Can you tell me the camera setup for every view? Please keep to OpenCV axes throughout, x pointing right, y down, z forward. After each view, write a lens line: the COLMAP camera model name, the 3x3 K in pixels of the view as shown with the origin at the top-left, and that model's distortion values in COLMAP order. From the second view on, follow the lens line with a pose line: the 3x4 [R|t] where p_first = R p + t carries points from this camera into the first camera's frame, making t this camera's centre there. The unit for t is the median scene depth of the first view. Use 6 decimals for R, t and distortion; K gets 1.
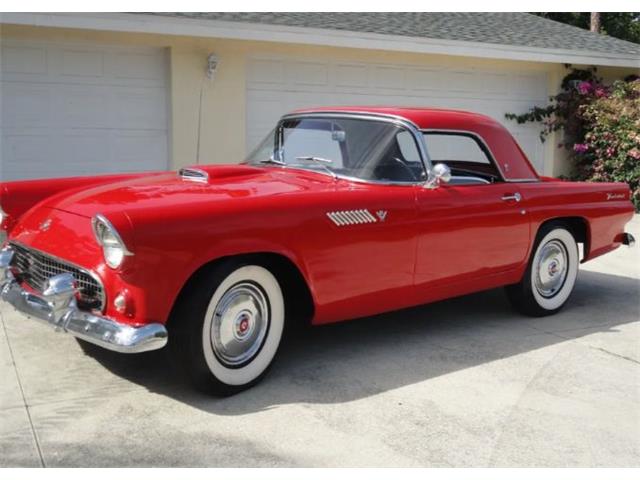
lens RADIAL K [[732.7, 0, 320.0], [0, 732.7, 240.0], [0, 0, 1]] dist [0.005815, 0.007334]
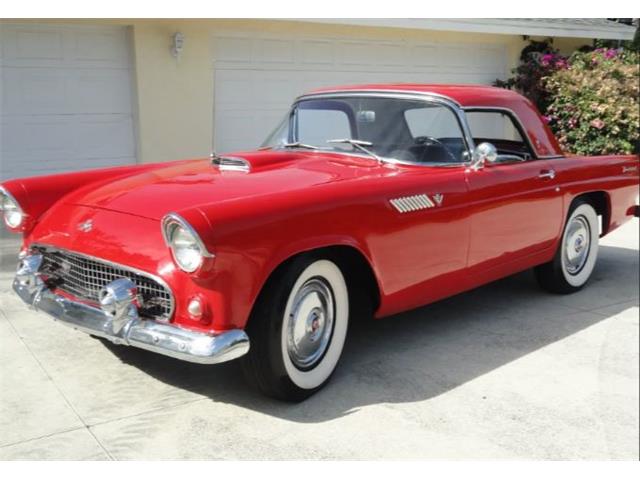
lens RADIAL K [[732.7, 0, 320.0], [0, 732.7, 240.0], [0, 0, 1]] dist [0.005815, 0.007334]
pose [[0.994882, -0.044723, 0.090602, -0.145633], [0.041985, 0.998609, 0.031900, -0.016646], [-0.091903, -0.027933, 0.995376, 0.060729]]
